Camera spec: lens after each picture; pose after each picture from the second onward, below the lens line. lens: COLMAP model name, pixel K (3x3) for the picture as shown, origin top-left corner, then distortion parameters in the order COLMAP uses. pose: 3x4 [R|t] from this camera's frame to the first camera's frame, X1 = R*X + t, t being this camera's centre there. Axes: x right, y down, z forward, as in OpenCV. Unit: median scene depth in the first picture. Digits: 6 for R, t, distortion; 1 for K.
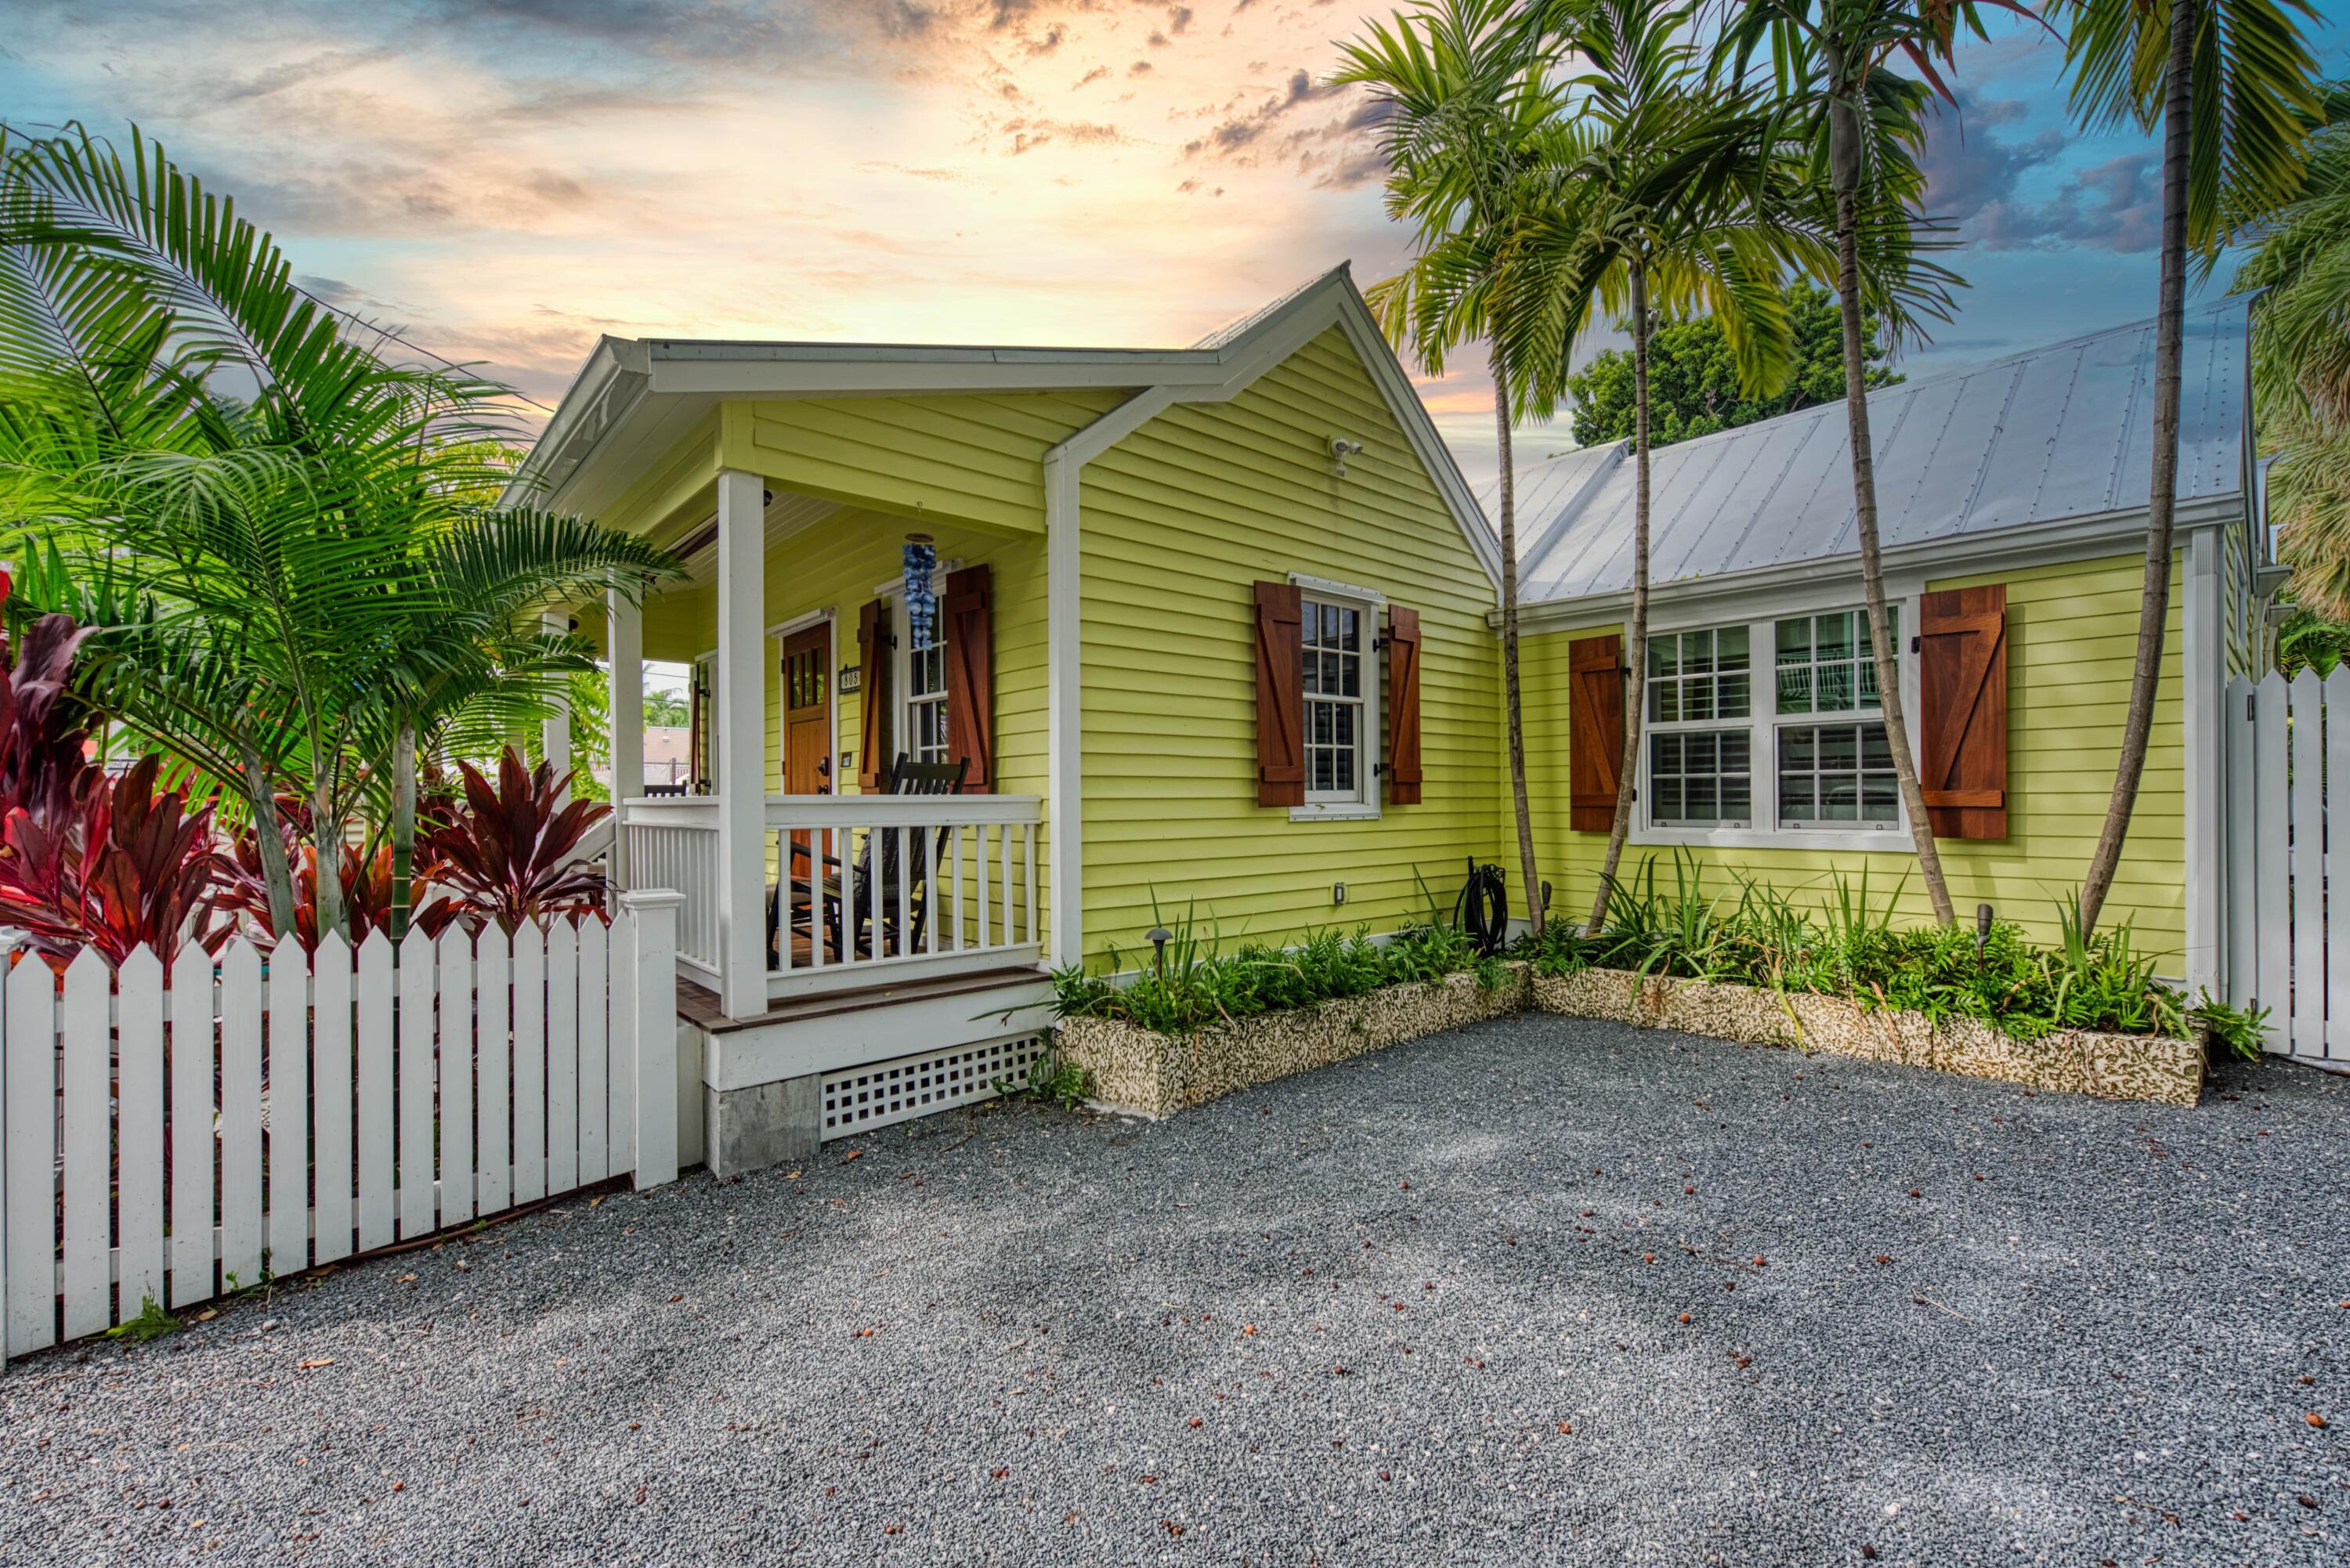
lens RADIAL K [[978.1, 0, 1175.0], [0, 978.1, 784.0], [0, 0, 1]] dist [0.000545, -0.001175]
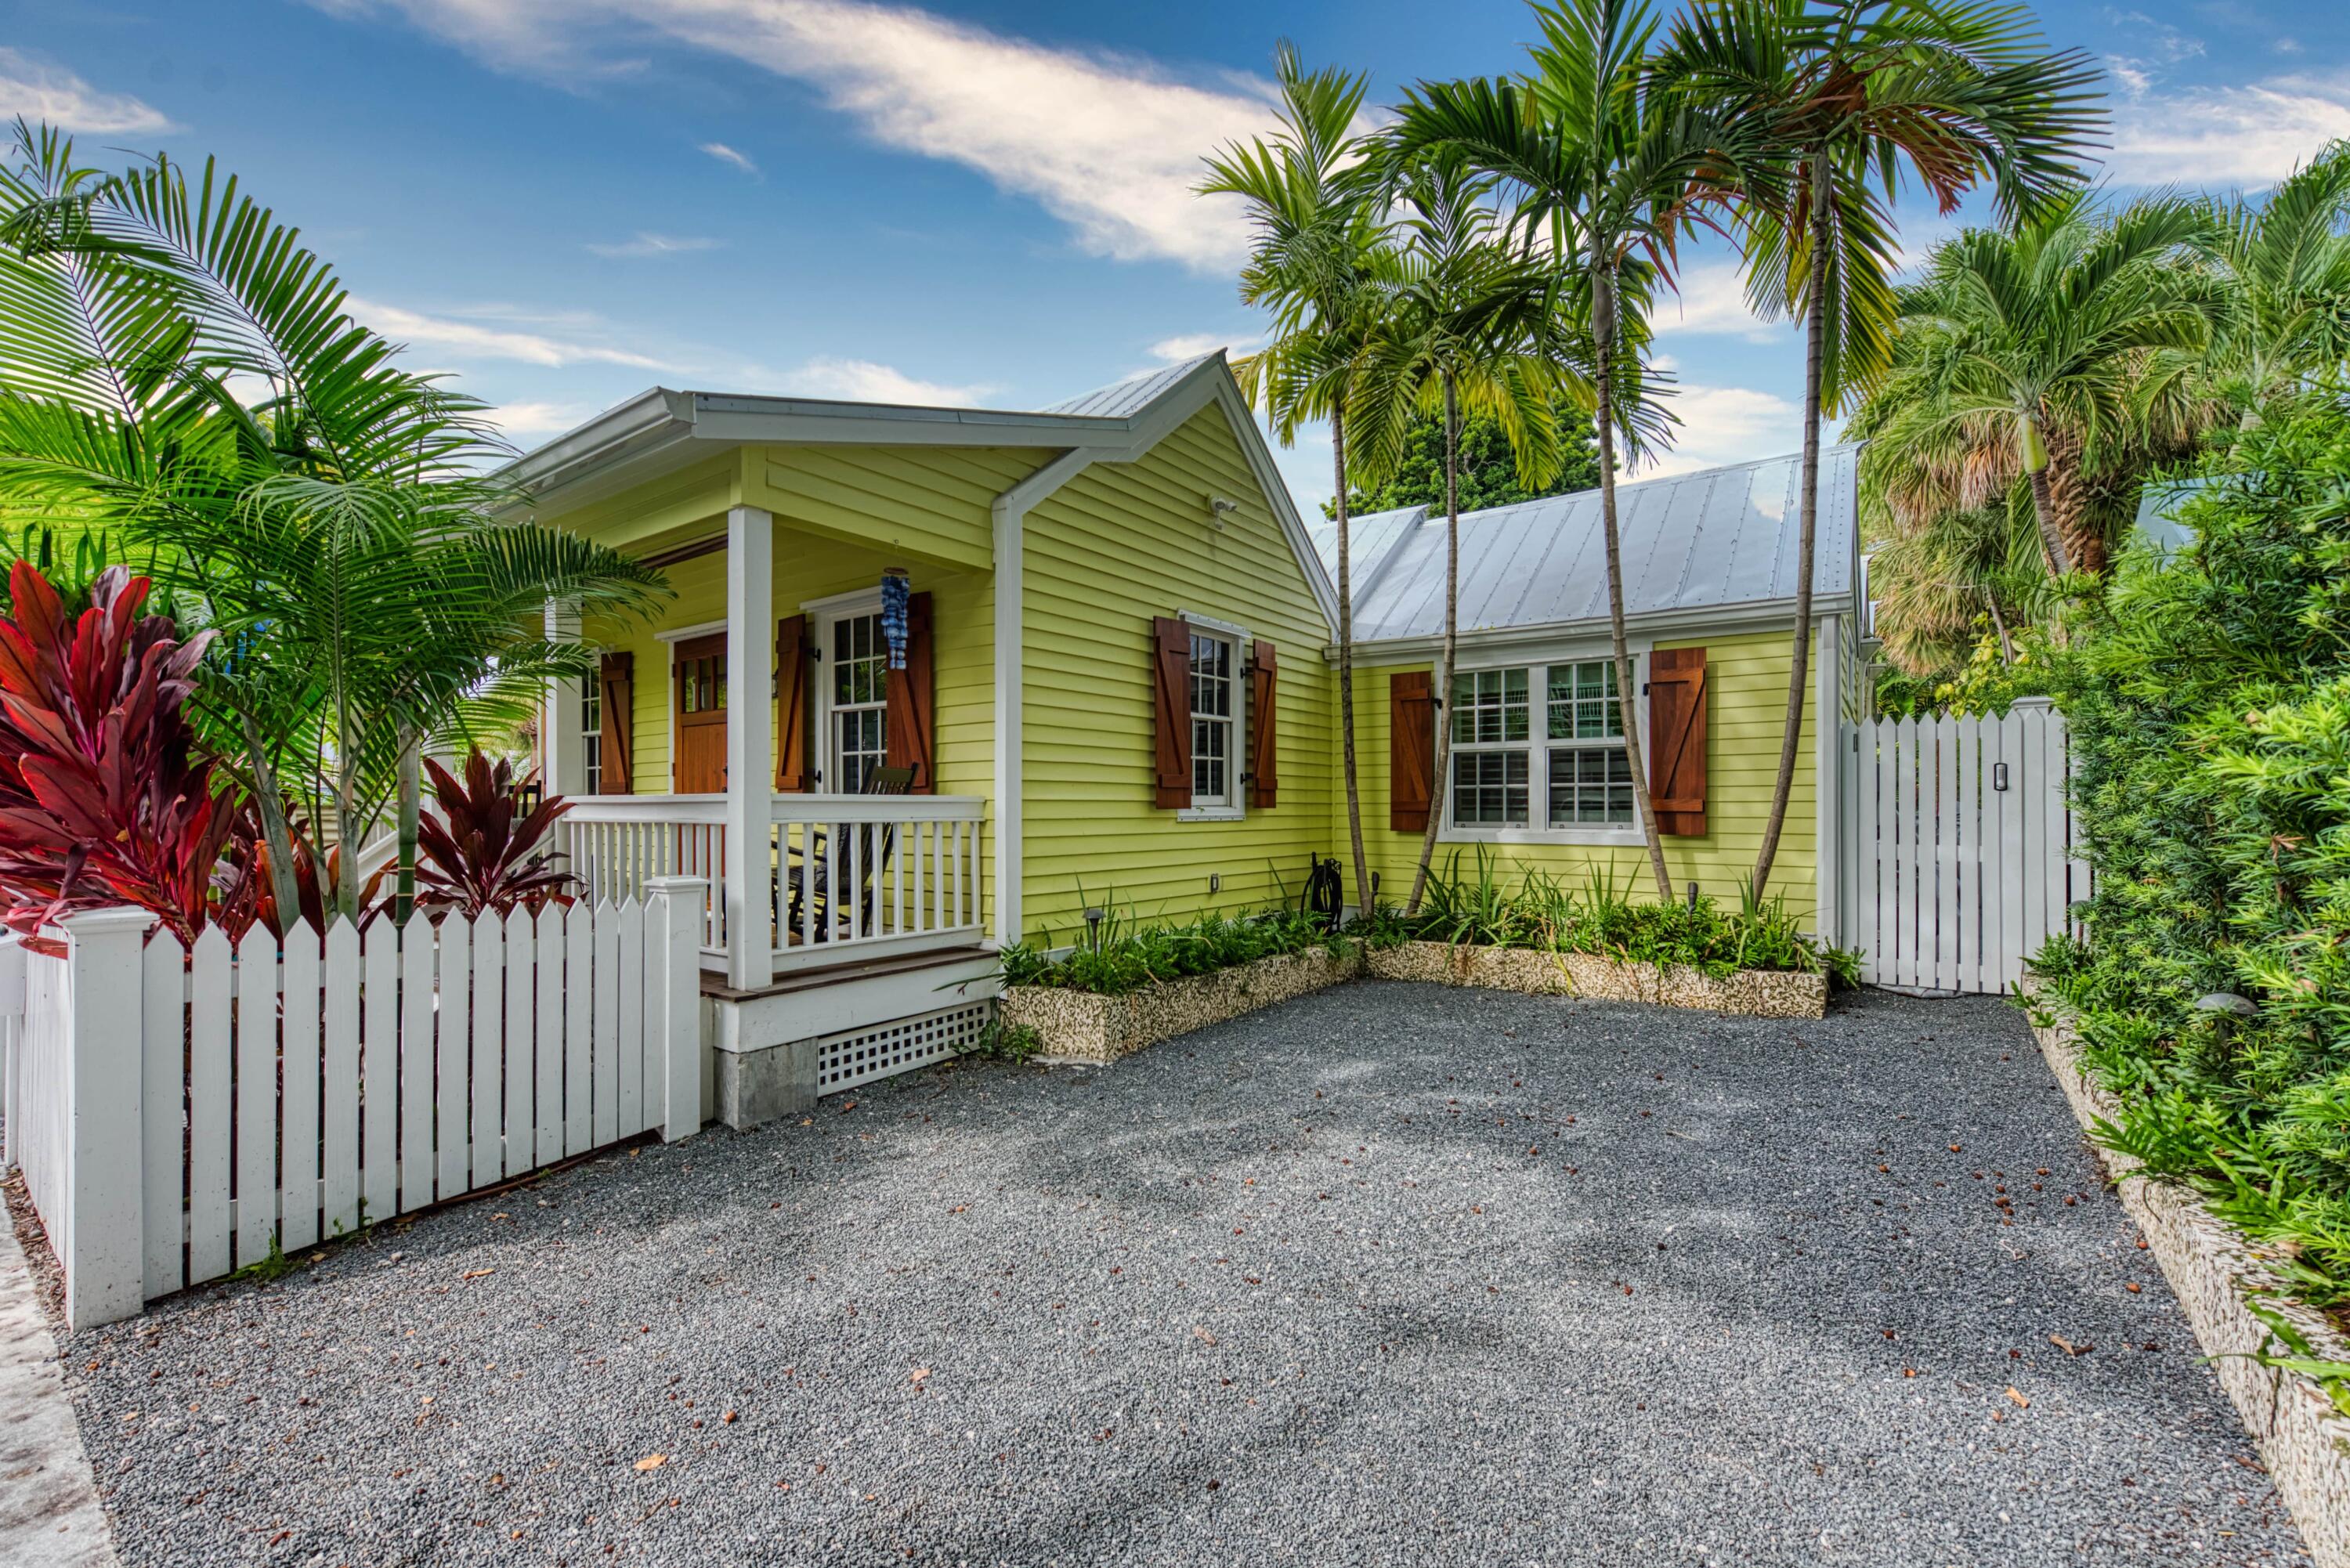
lens RADIAL K [[934.8, 0, 1188.4], [0, 934.8, 785.5], [0, 0, 1]] dist [0.000470, -0.000479]
pose [[0.977549, 0.011035, 0.210421, -0.135186], [-0.009501, 0.999920, -0.008300, 0.005367], [-0.210496, 0.006115, 0.977576, -0.126866]]
